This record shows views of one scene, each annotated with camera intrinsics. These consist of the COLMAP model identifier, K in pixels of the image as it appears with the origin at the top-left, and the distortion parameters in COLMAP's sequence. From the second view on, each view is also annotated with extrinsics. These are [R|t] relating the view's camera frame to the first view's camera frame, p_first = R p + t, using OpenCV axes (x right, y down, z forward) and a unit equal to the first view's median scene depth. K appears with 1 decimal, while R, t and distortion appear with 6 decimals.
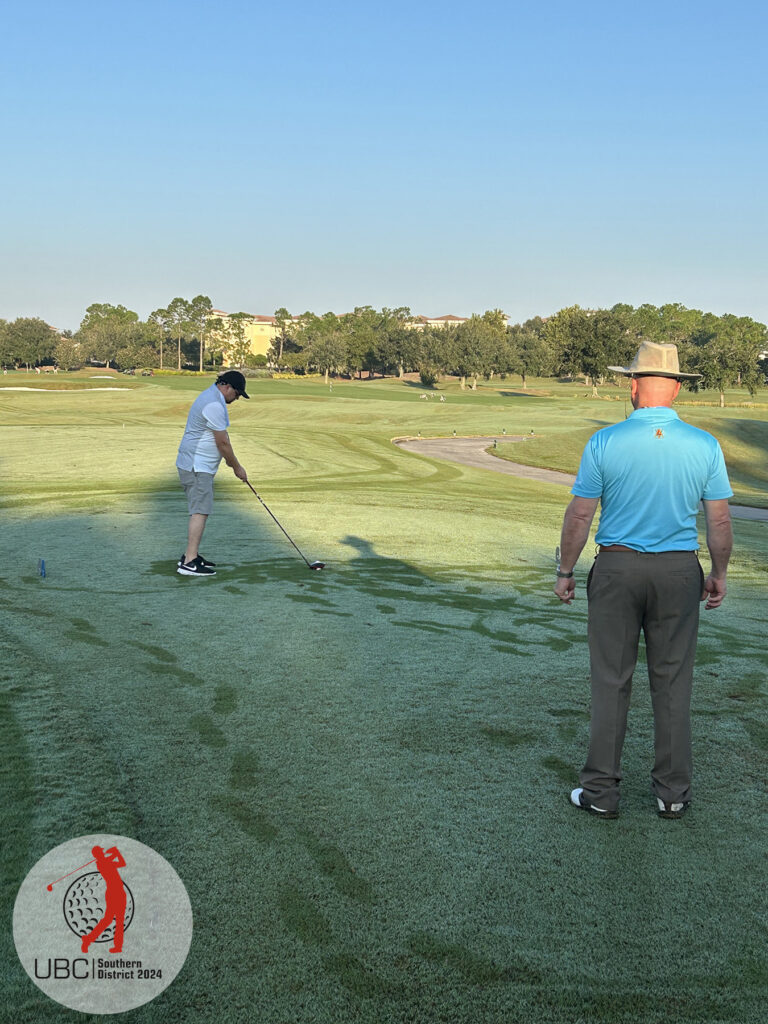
lens RADIAL K [[1473.0, 0, 362.4], [0, 1473.0, 518.8], [0, 0, 1]] dist [0.216735, 0.000000]
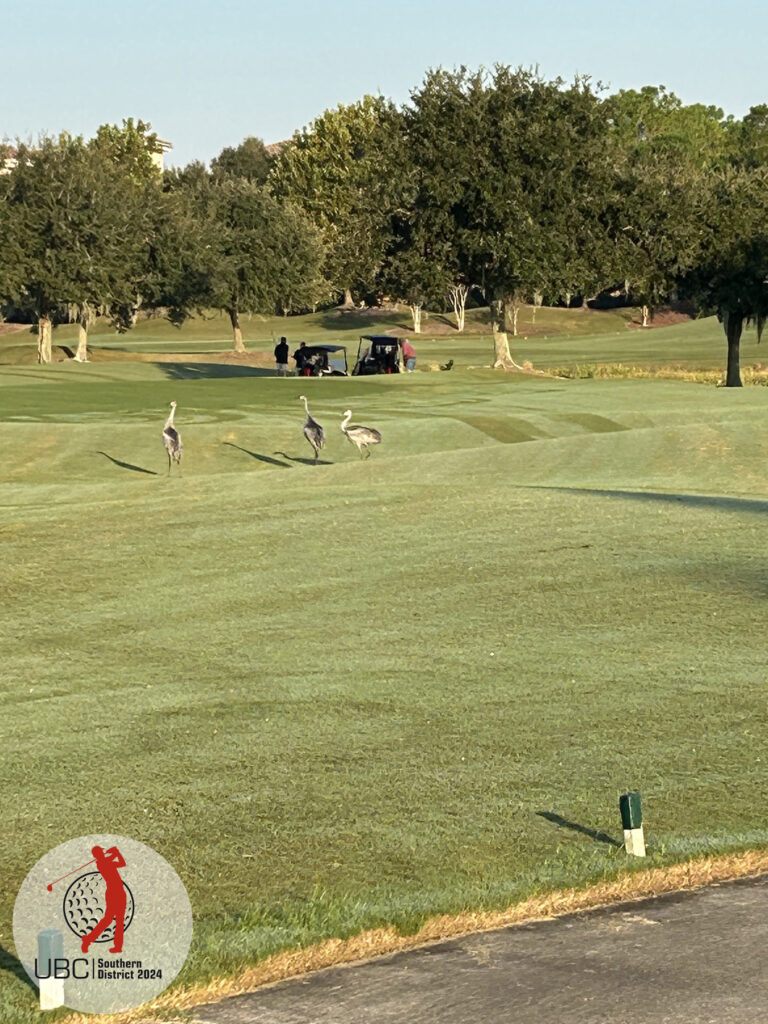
lens RADIAL K [[3964.0, 0, 388.4], [0, 3964.0, 518.6], [0, 0, 1]] dist [0.232433, 0.000000]
pose [[0.987007, -0.052269, 0.151938, 0.009834], [0.059470, 0.997293, -0.043241, -0.013455], [-0.149267, 0.051715, 0.987444, 0.156050]]
